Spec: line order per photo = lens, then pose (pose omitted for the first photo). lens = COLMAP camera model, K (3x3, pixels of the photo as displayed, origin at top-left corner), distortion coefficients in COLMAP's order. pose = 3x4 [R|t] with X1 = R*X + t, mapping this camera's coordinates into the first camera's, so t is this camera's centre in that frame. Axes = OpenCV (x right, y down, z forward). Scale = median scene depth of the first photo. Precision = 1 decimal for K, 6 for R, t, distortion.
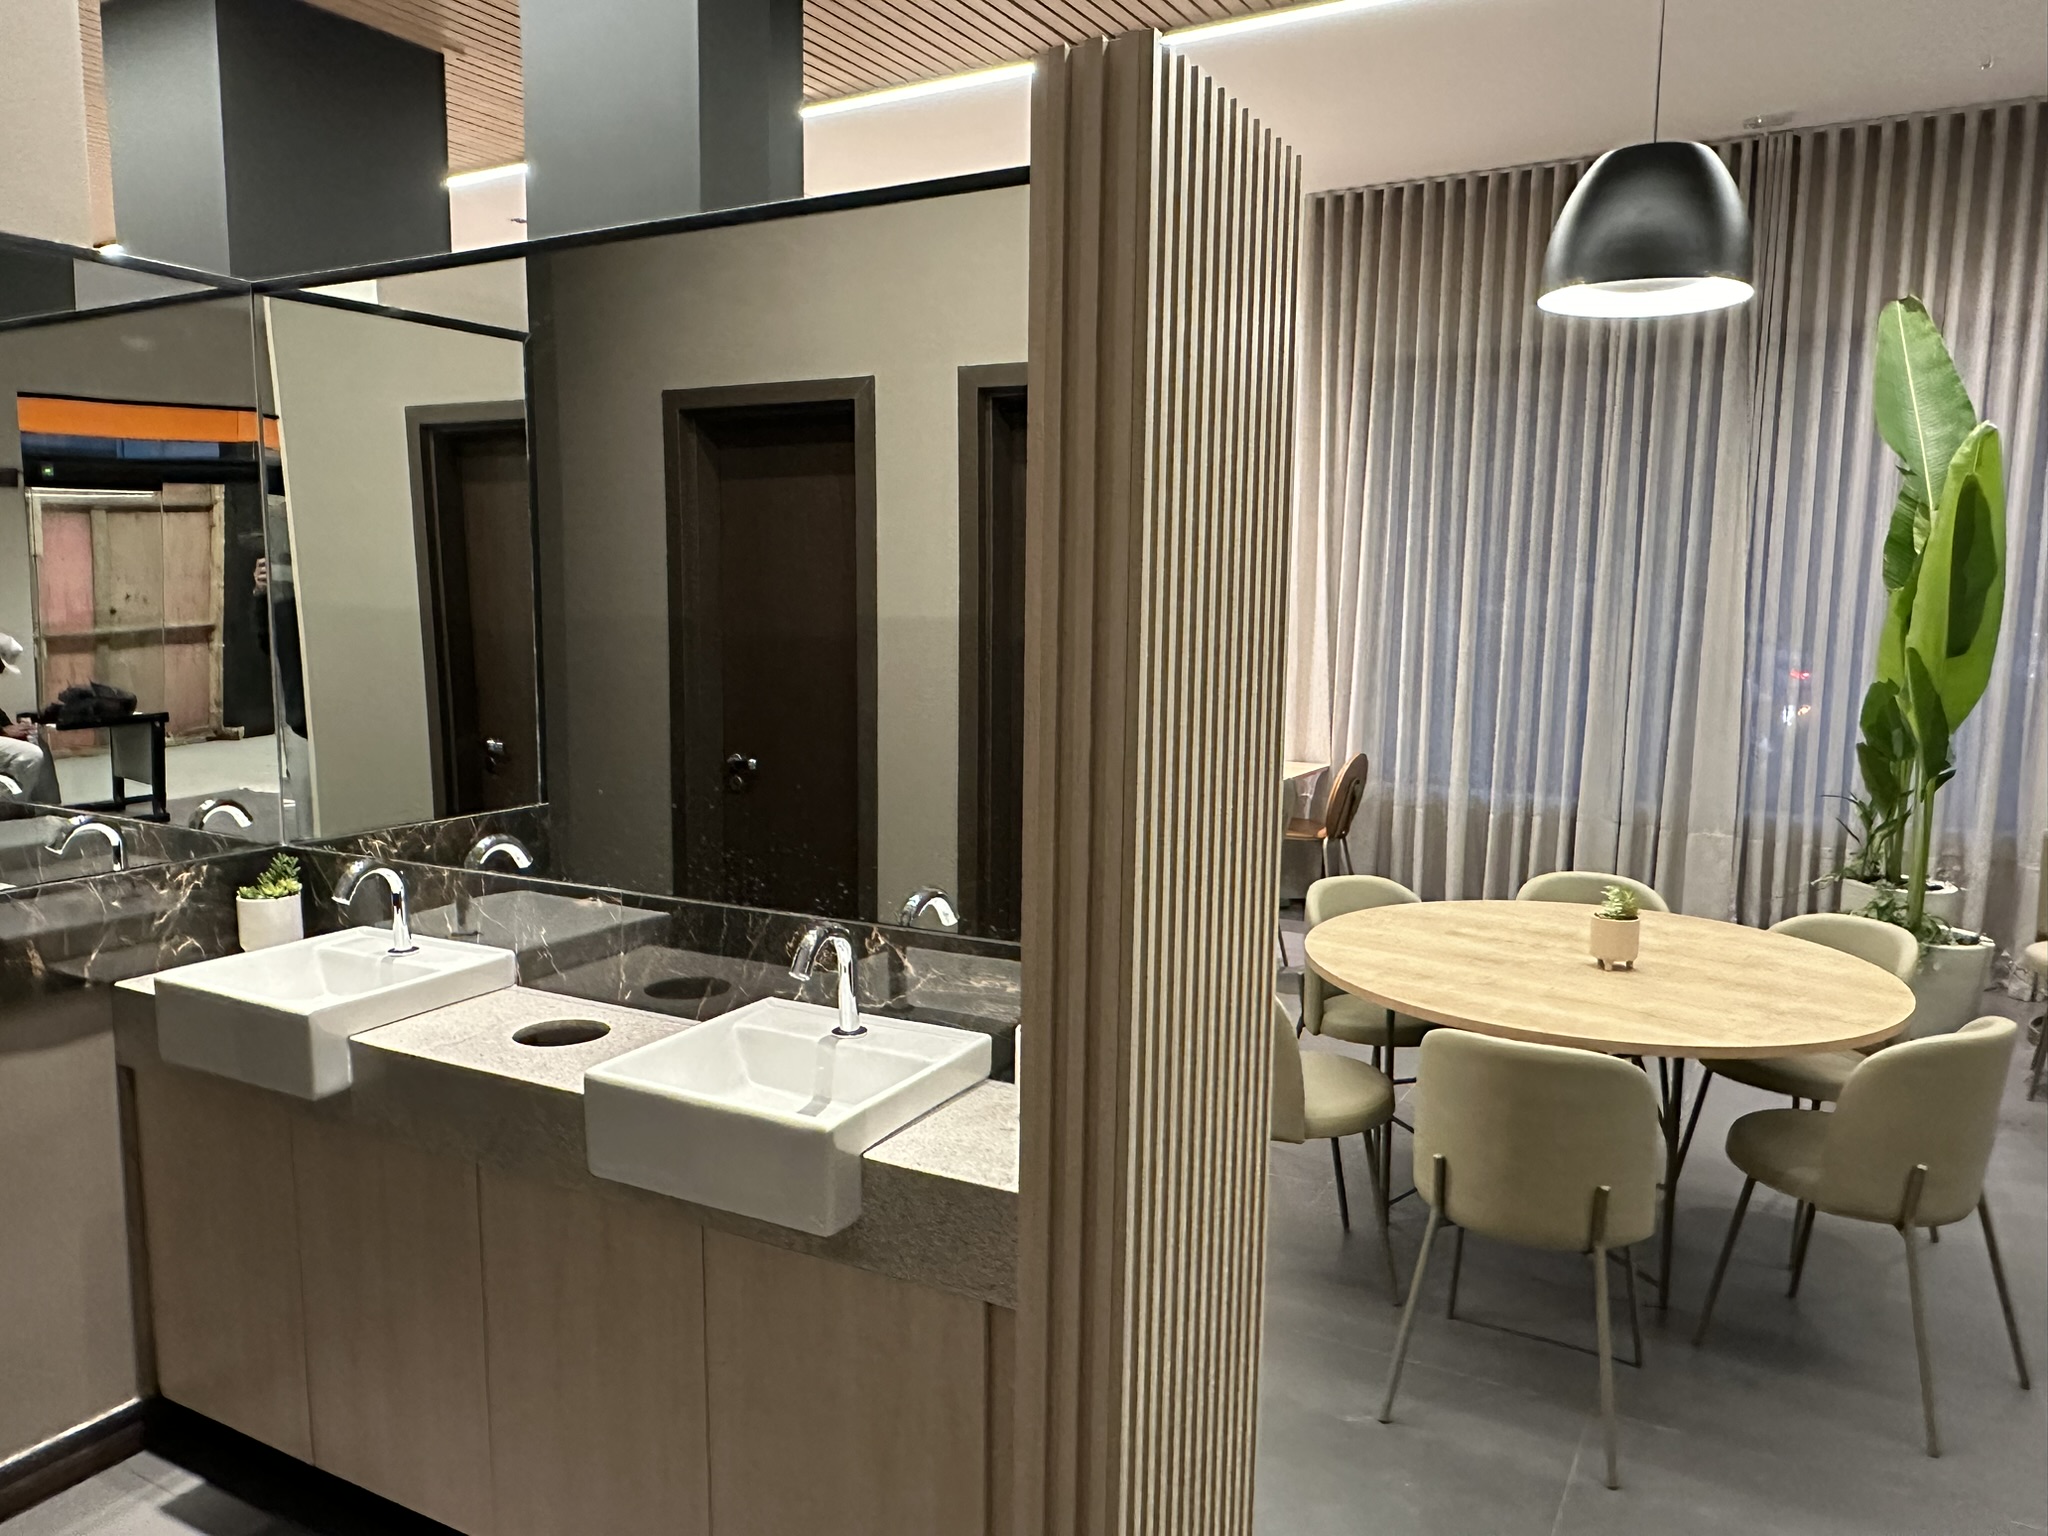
lens RADIAL K [[1449.9, 0, 1024.0], [0, 1449.9, 768.0], [0, 0, 1]] dist [0.034024, -0.000607]
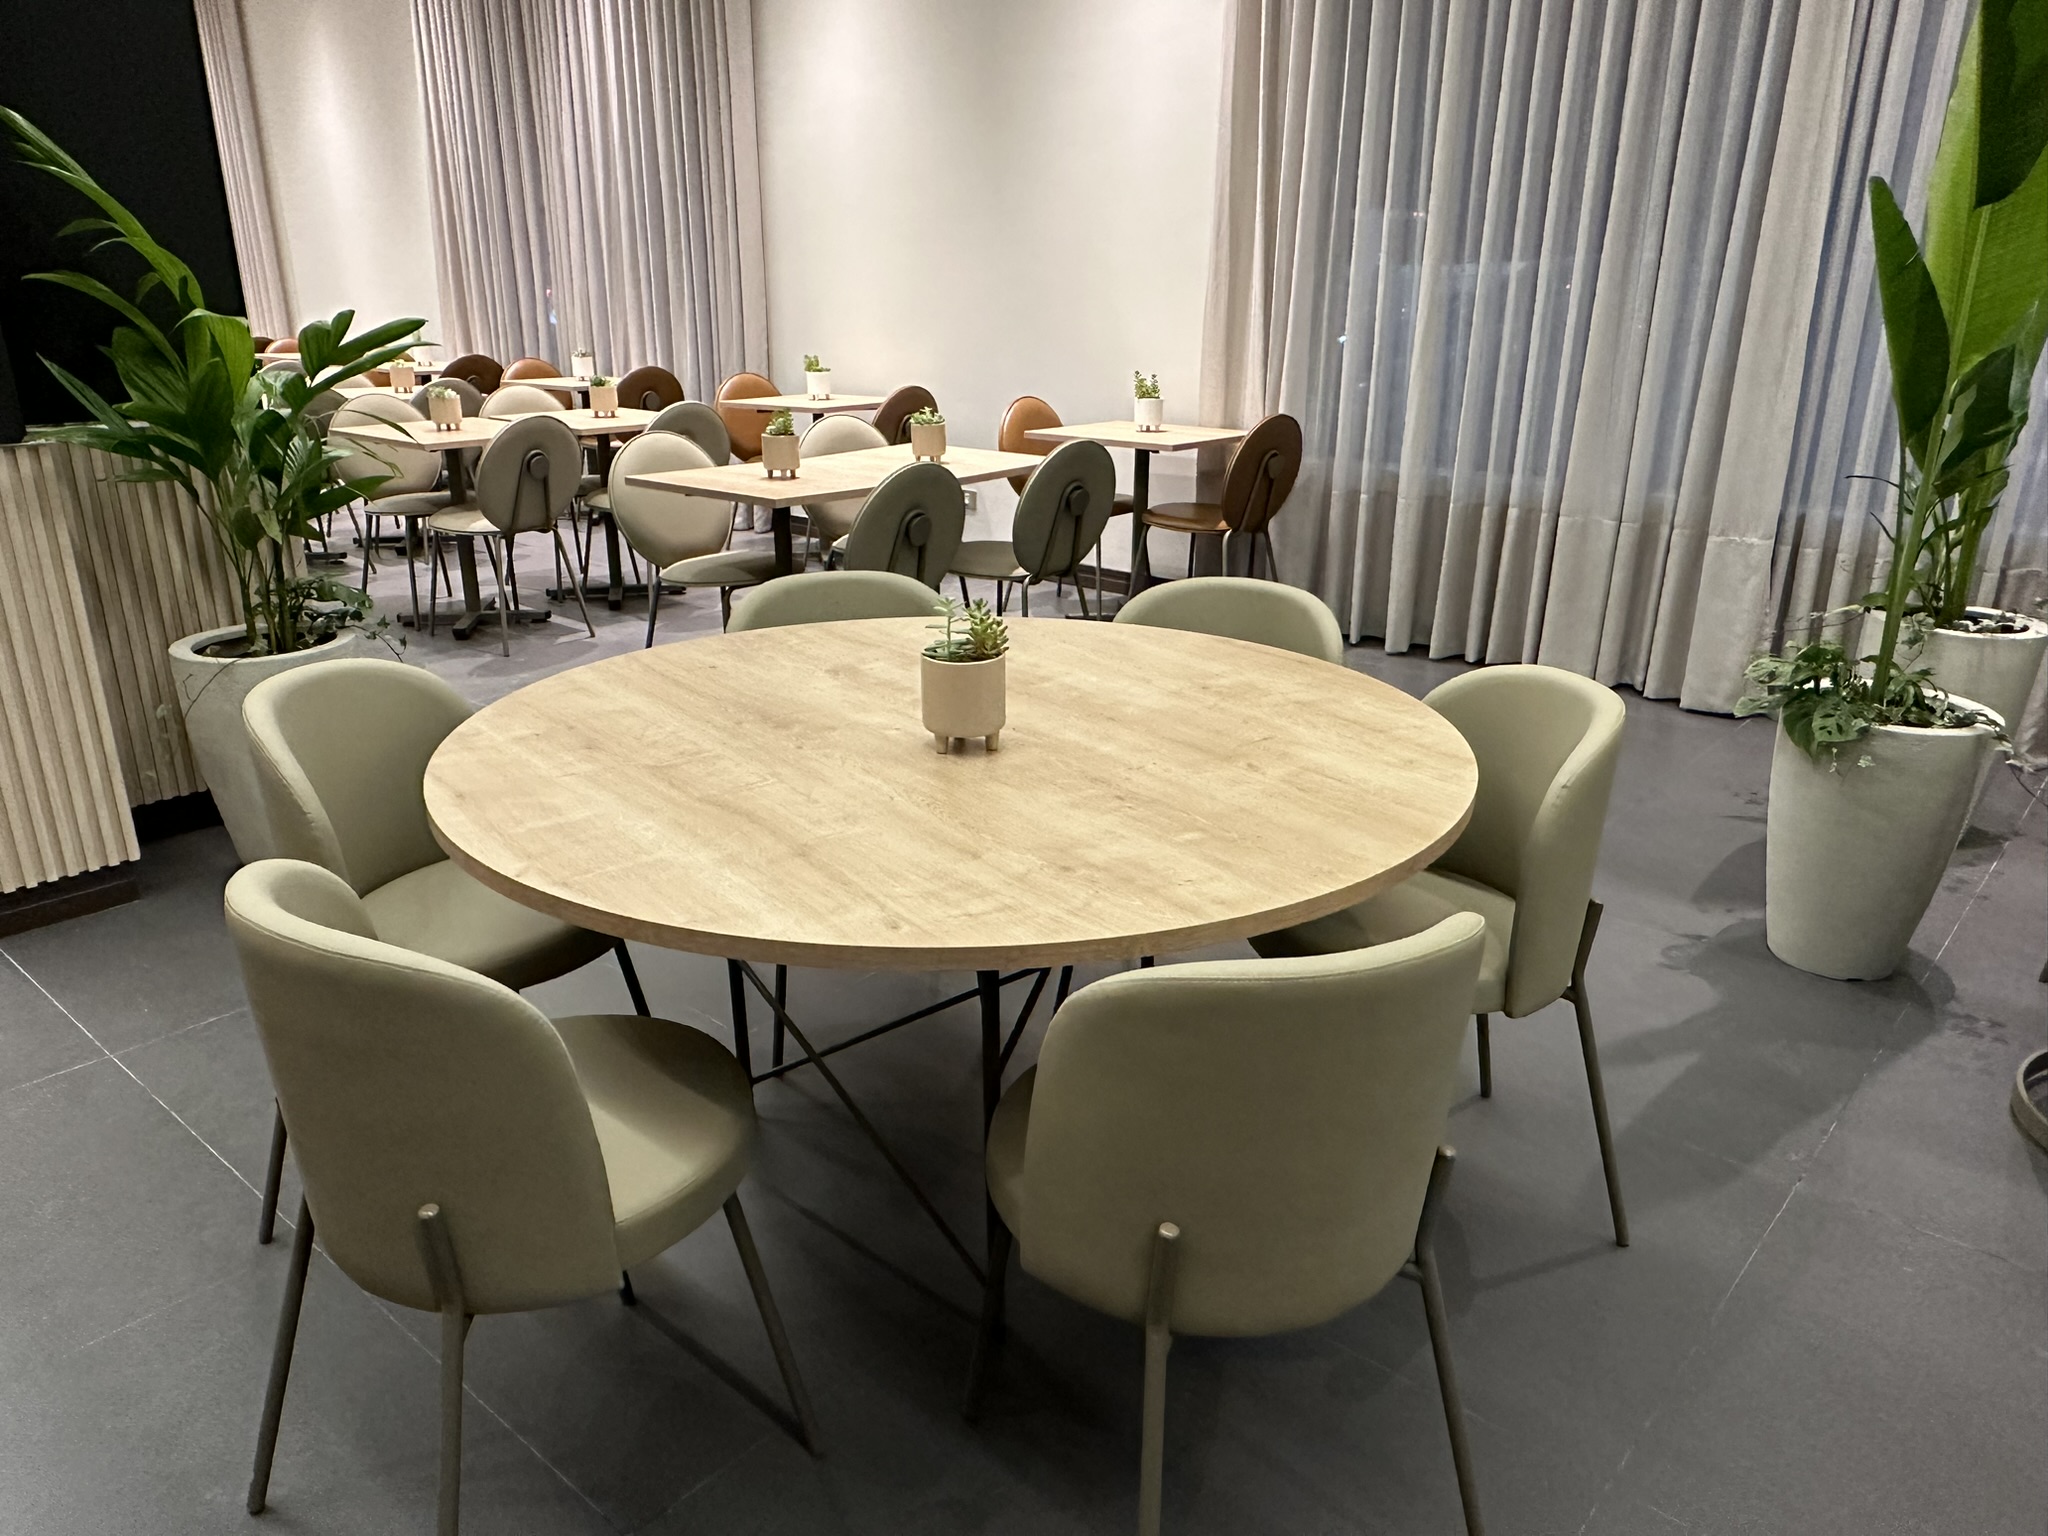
lens RADIAL K [[1449.9, 0, 1024.0], [0, 1449.9, 768.0], [0, 0, 1]] dist [0.034024, -0.000607]
pose [[0.980306, 0.065770, -0.186211, 0.369348], [-0.026210, 0.977902, 0.207413, 0.022710], [0.195738, -0.198448, 0.960367, 0.341032]]
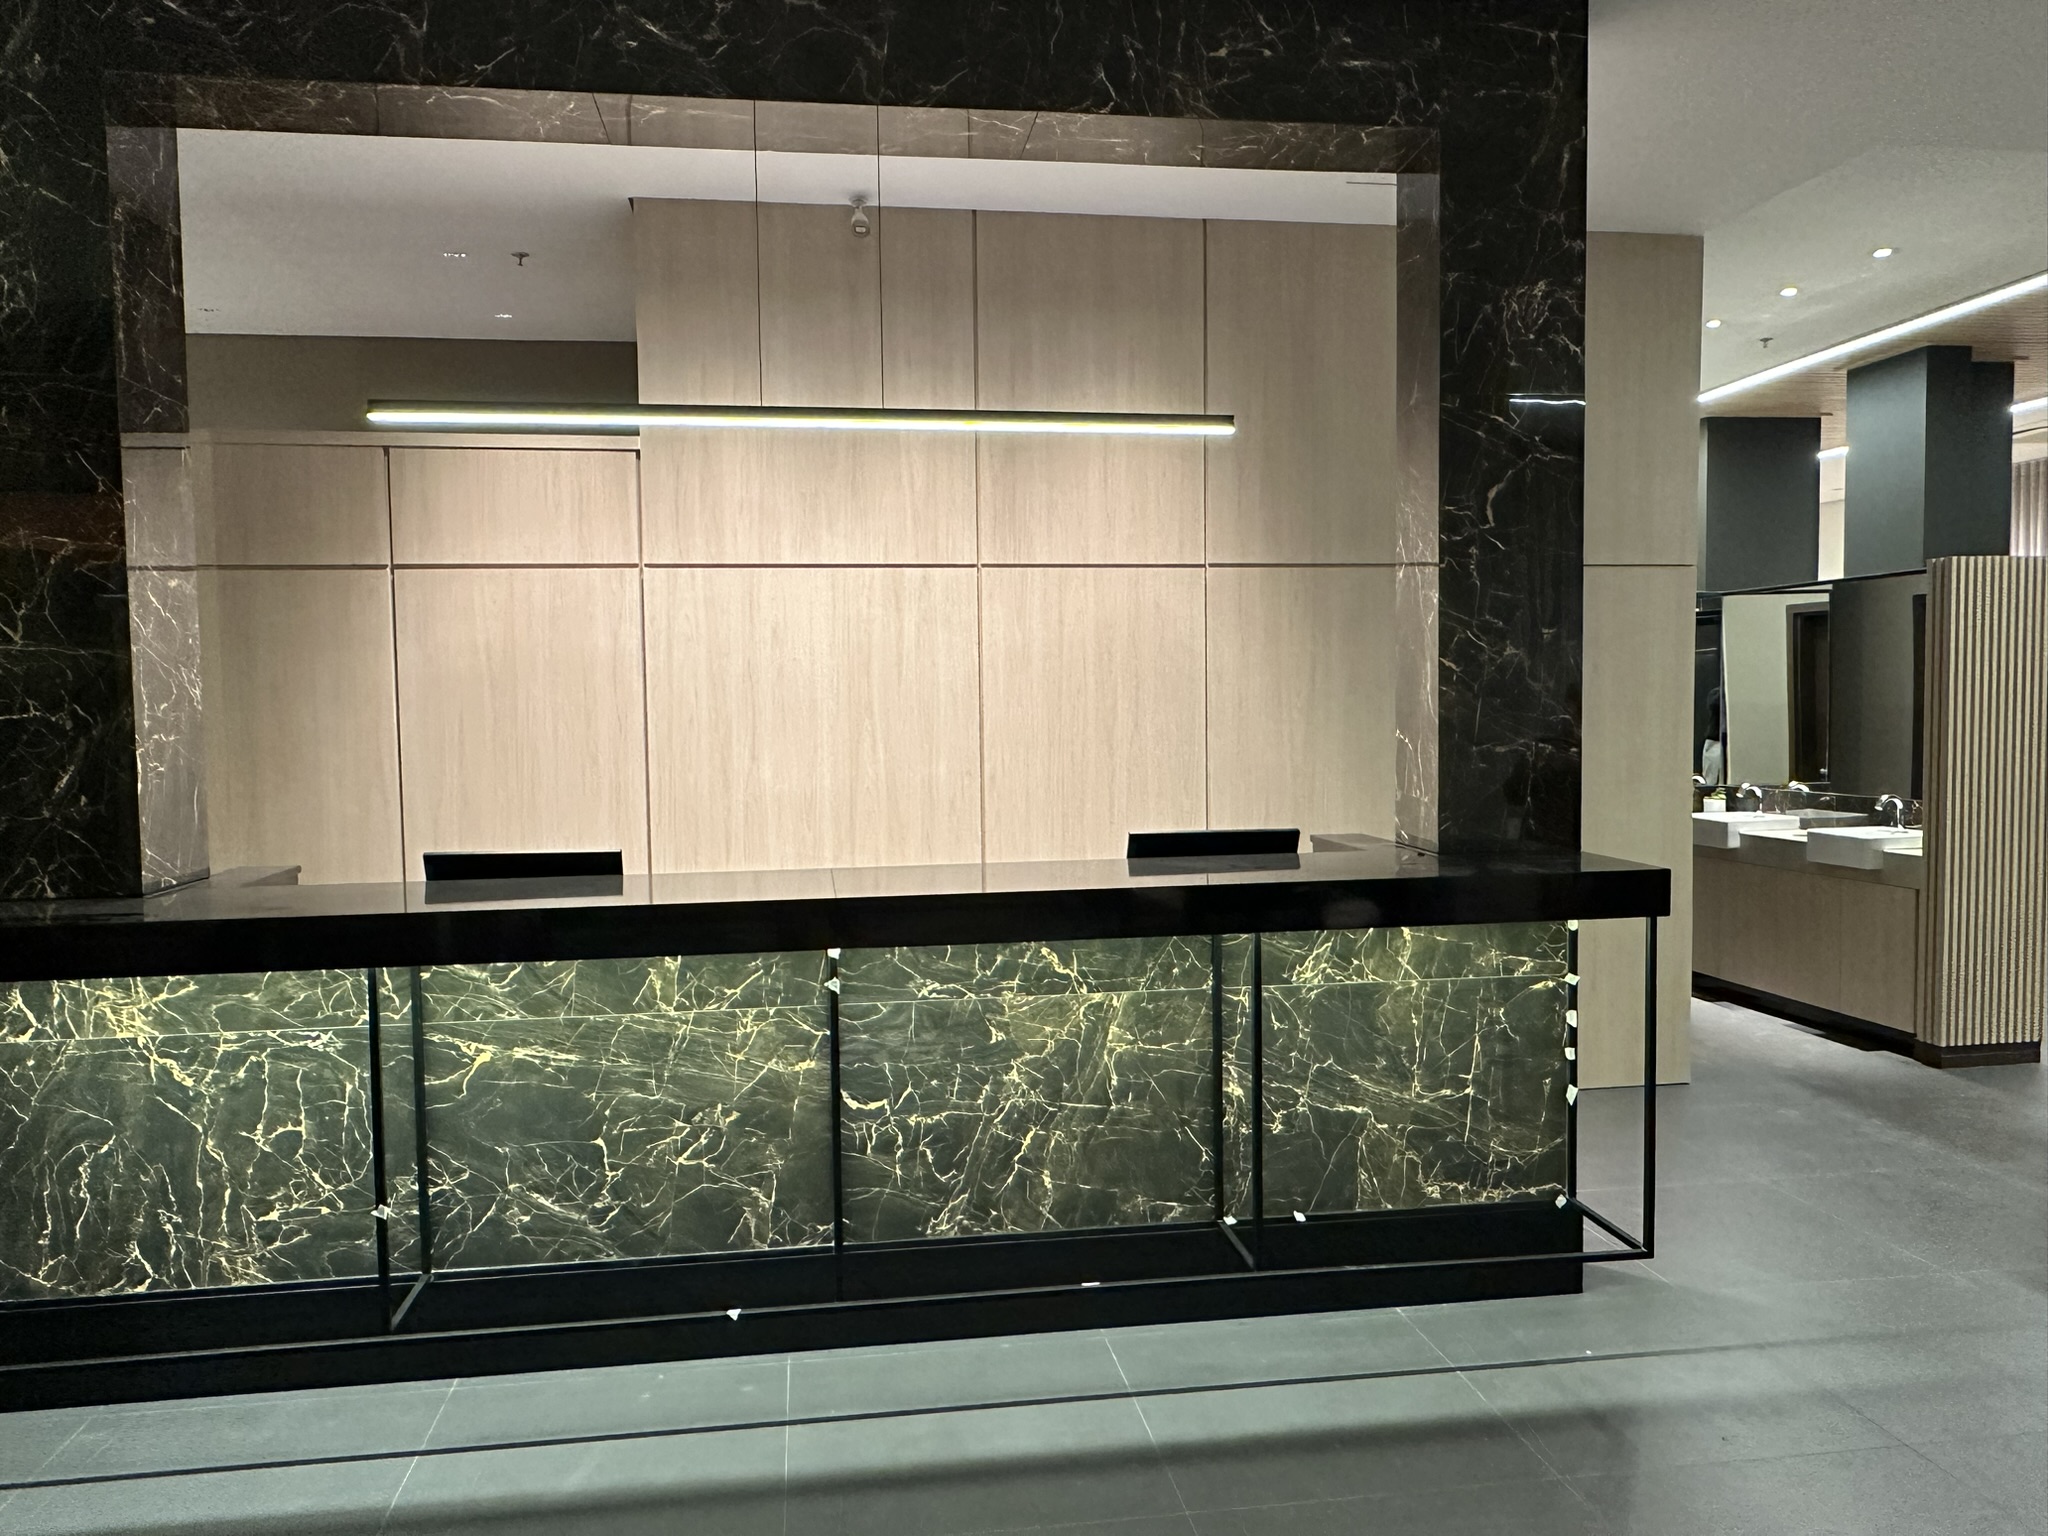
lens RADIAL K [[1444.6, 0, 1024.0], [0, 1444.6, 768.0], [0, 0, 1]] dist [-0.067802, -0.001139]
pose [[0.610877, 0.023582, -0.791374, 0.779483], [-0.088303, 0.995349, -0.038502, 0.233982], [0.786786, 0.093401, 0.610118, -1.608075]]
